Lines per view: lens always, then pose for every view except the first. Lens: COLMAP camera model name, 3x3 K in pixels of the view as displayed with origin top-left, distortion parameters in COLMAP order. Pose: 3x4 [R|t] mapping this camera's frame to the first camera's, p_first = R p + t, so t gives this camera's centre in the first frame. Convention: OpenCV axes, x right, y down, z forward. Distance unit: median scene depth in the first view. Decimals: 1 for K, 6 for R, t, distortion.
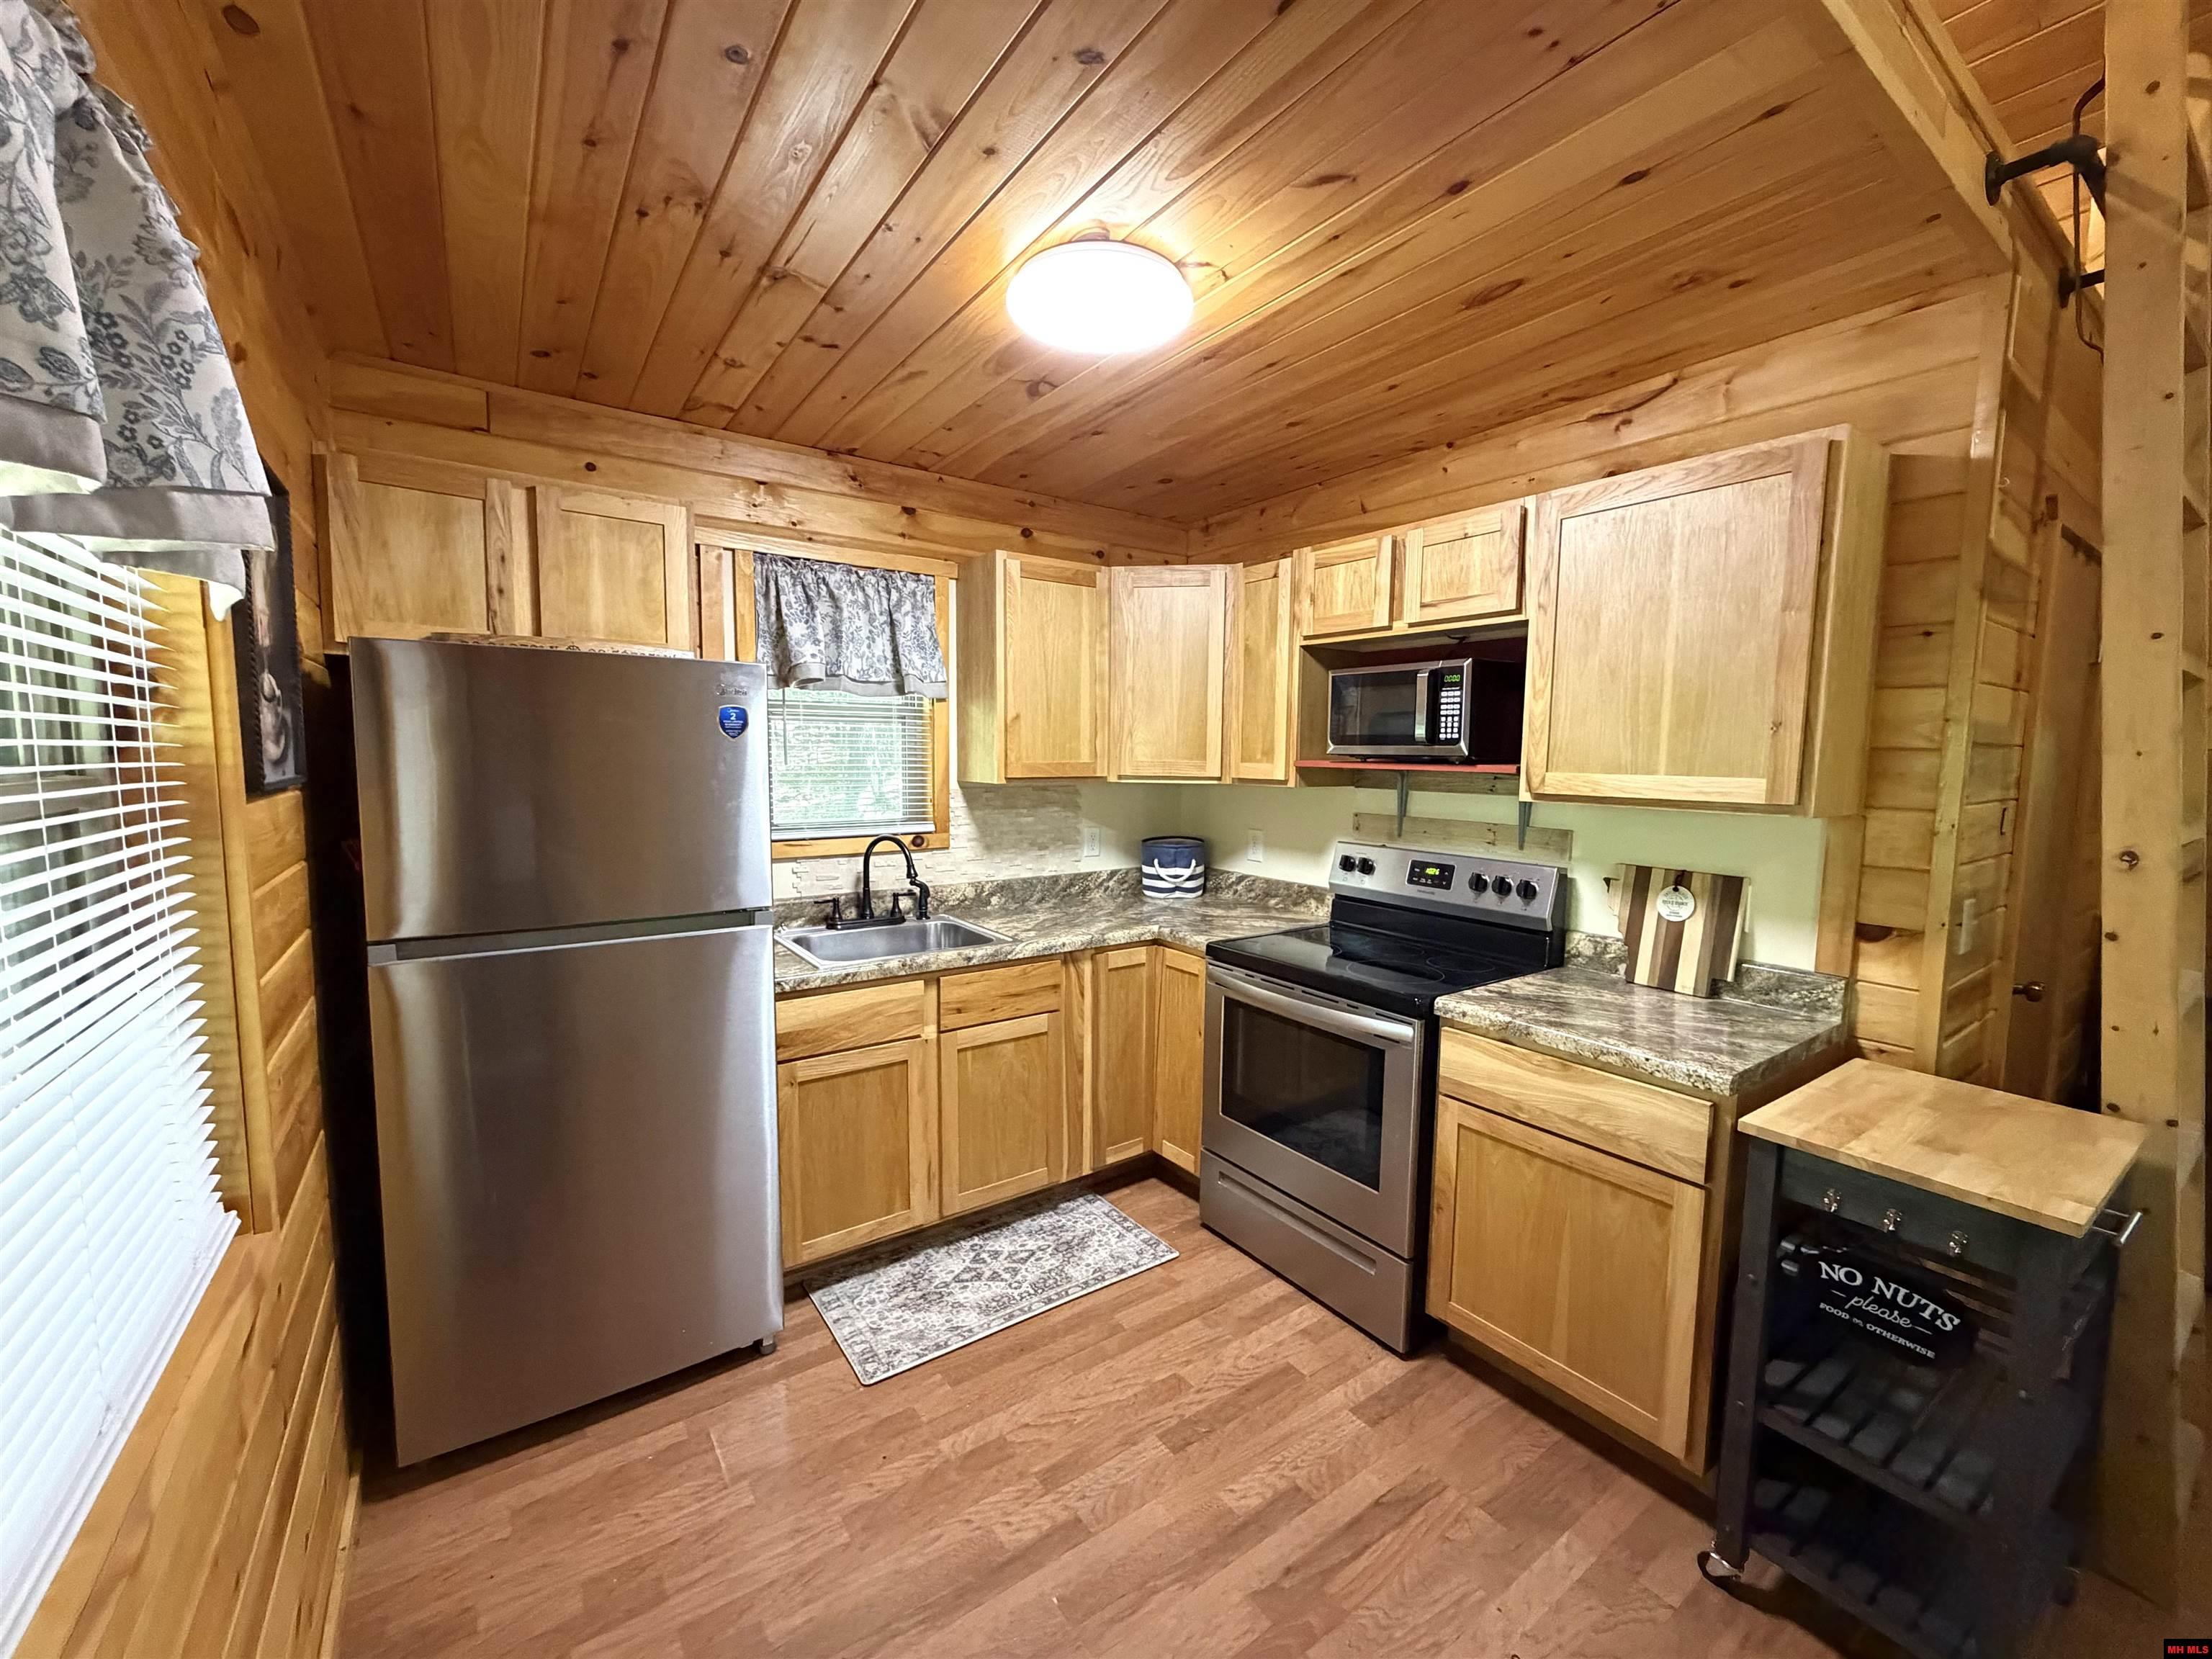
lens RADIAL K [[879.1, 0, 1097.4], [0, 879.1, 831.0], [0, 0, 1]] dist [0.001323, -0.000748]
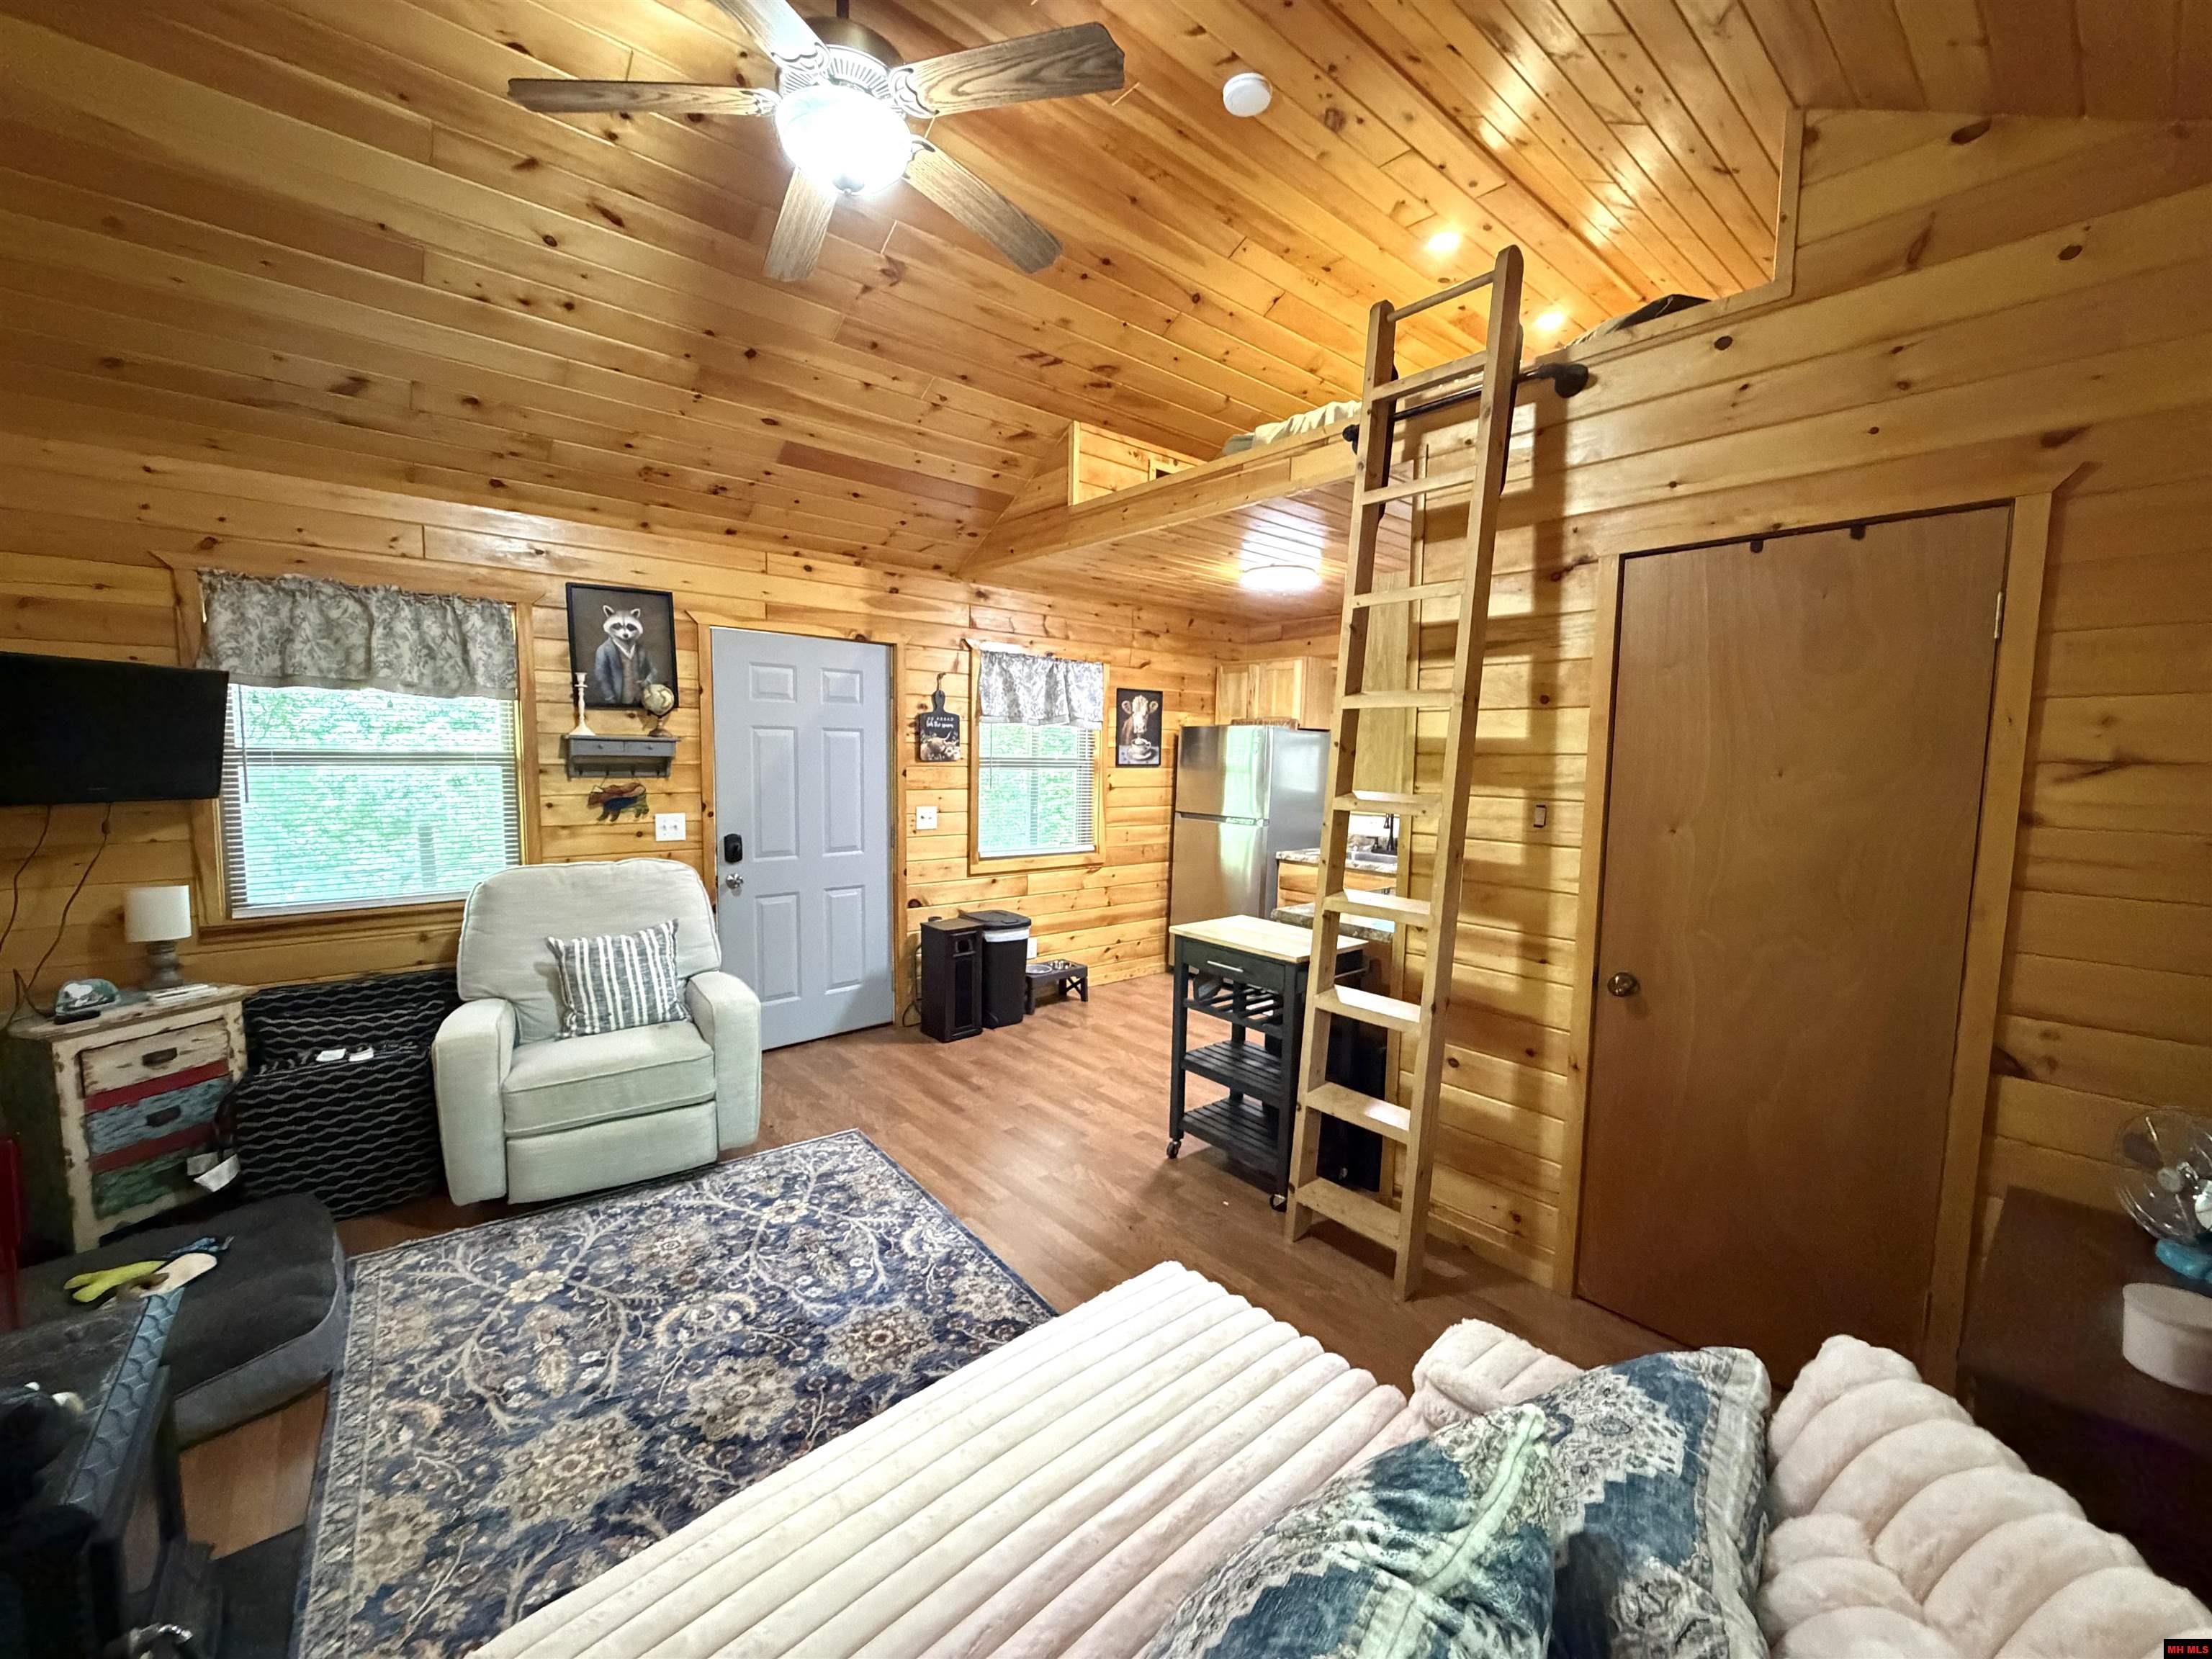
lens RADIAL K [[879.1, 0, 1099.7], [0, 879.1, 830.4], [0, 0, 1]] dist [0.001323, -0.000748]
pose [[0.095218, 0.081051, -0.992151, 1.725097], [-0.107664, 0.991672, 0.070679, -0.009799], [0.989617, 0.100089, 0.103151, 0.215991]]
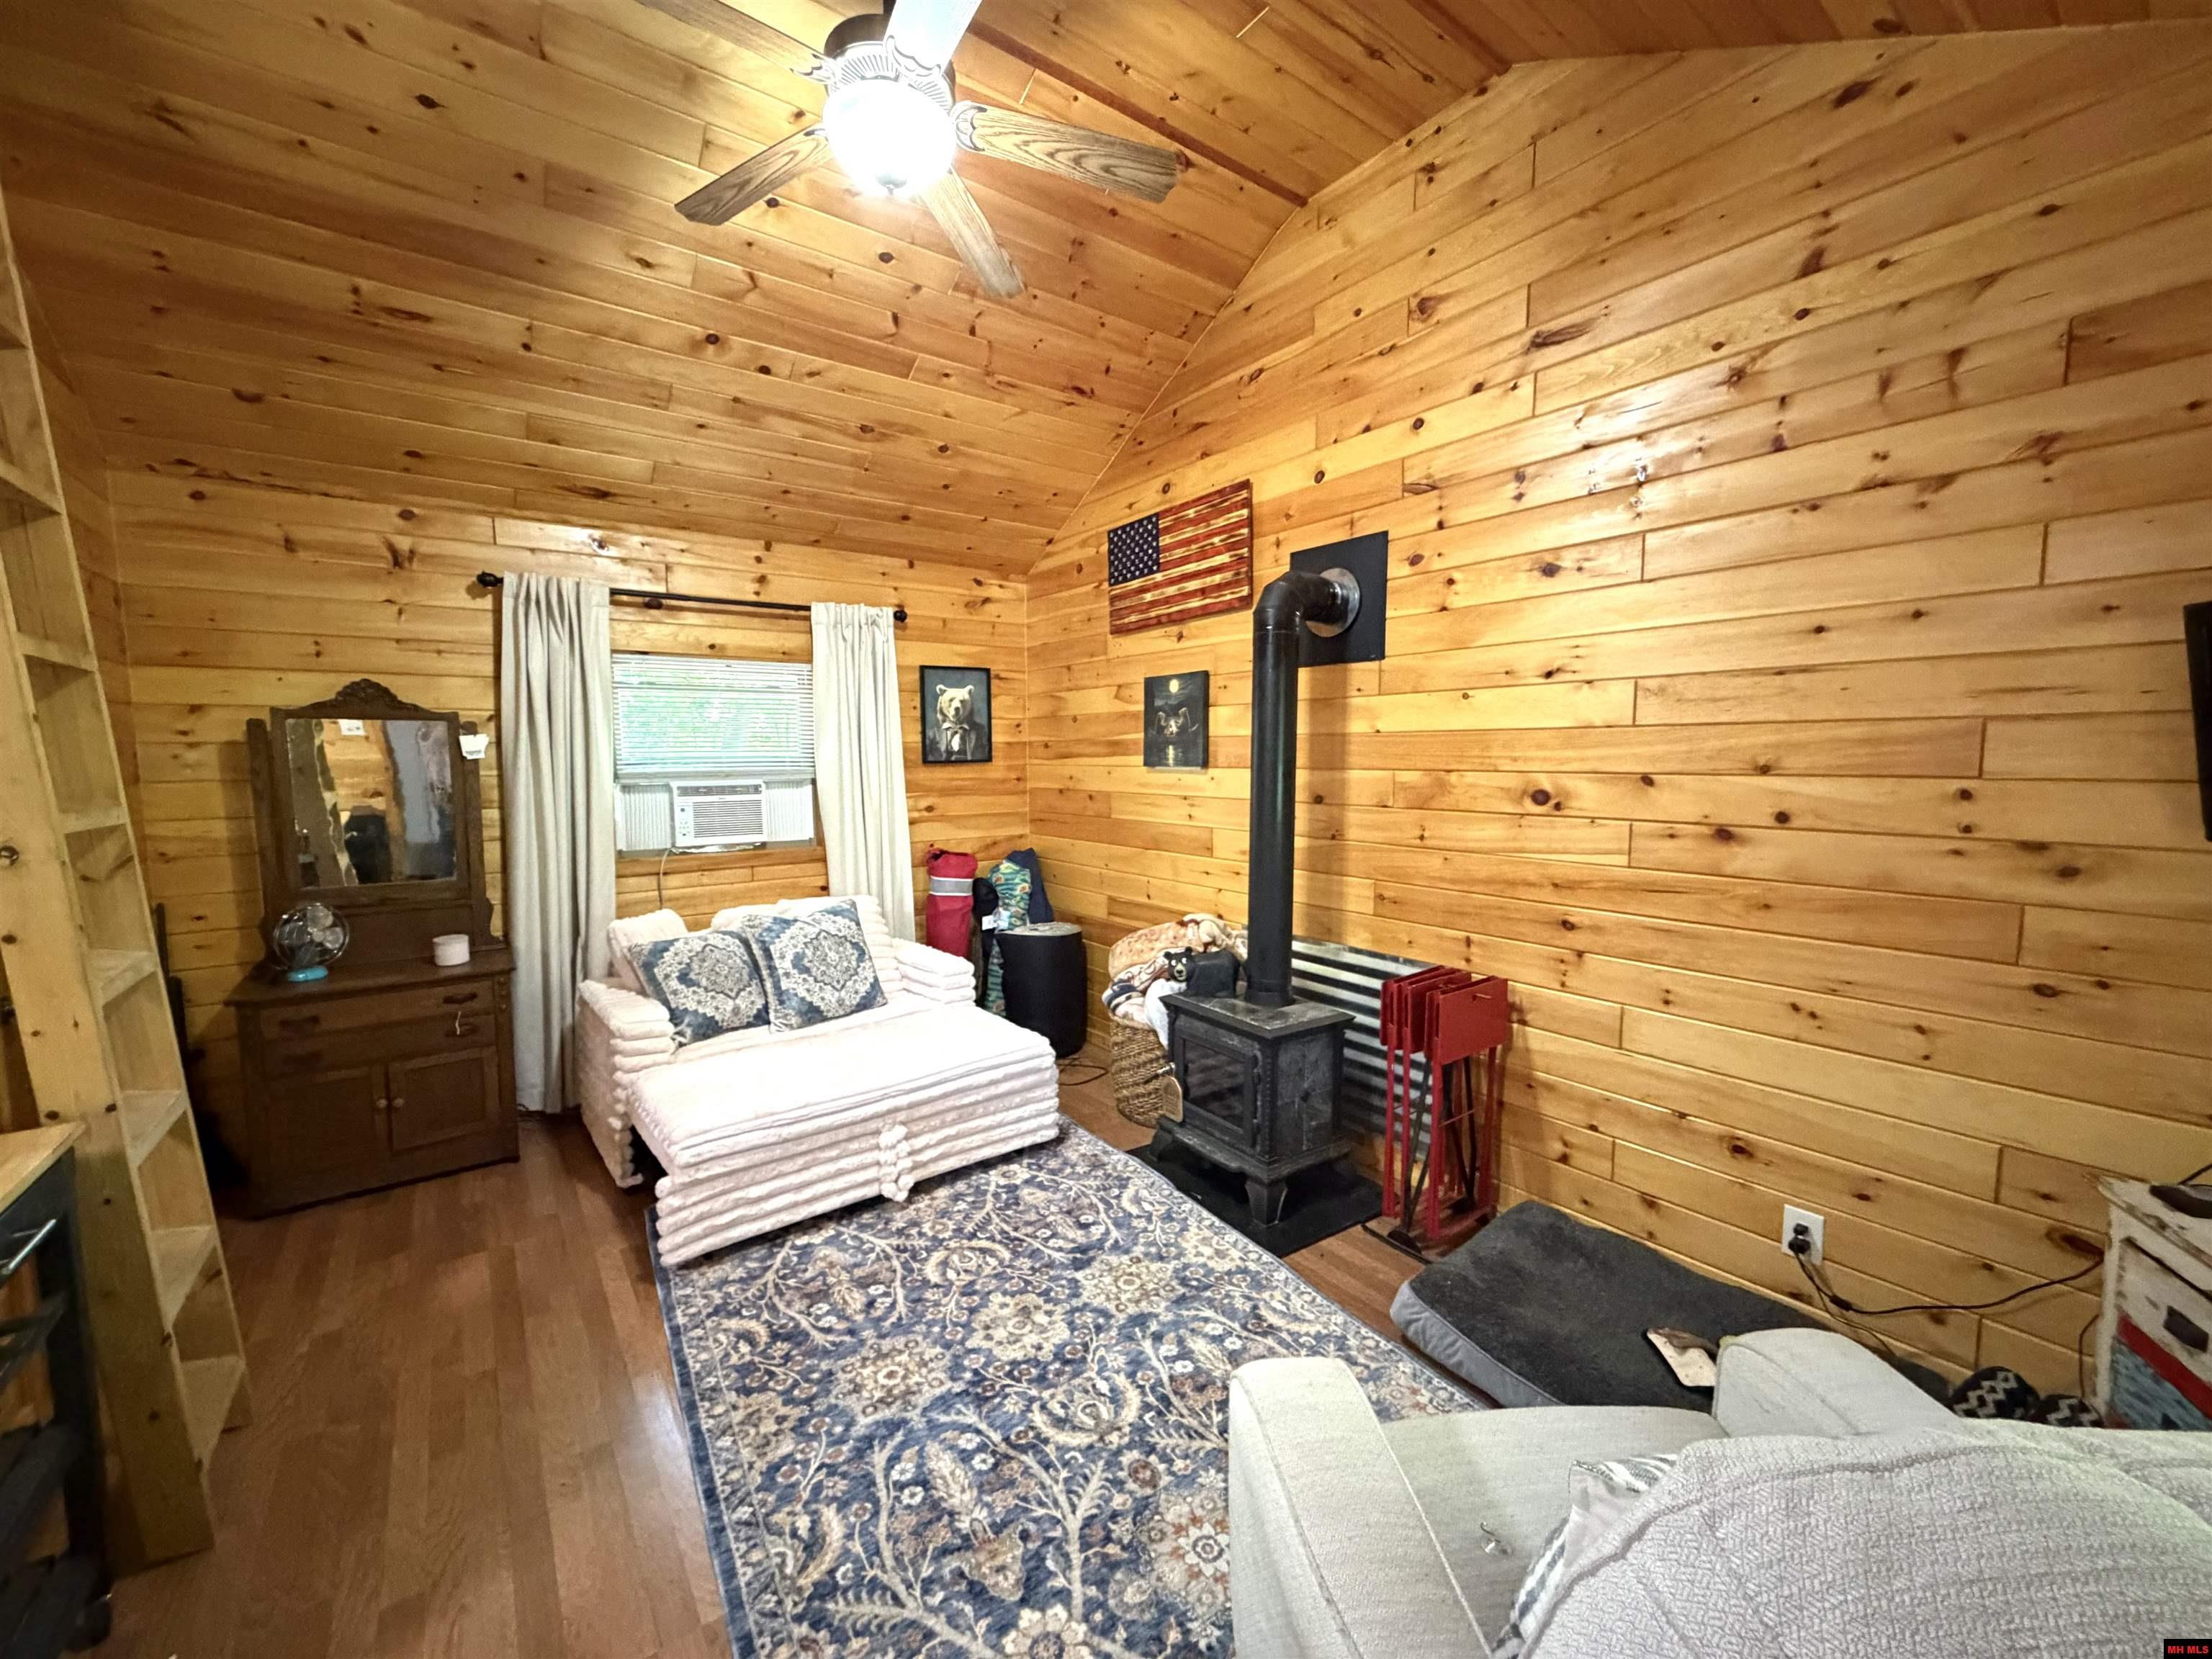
lens RADIAL K [[879.1, 0, 1102.2], [0, 879.1, 830.9], [0, 0, 1]] dist [0.001323, -0.000748]
pose [[-0.018947, -0.096927, 0.995111, 0.134485], [0.096408, 0.990475, 0.098311, 0.016569], [-0.995162, 0.097799, -0.009422, -0.090580]]
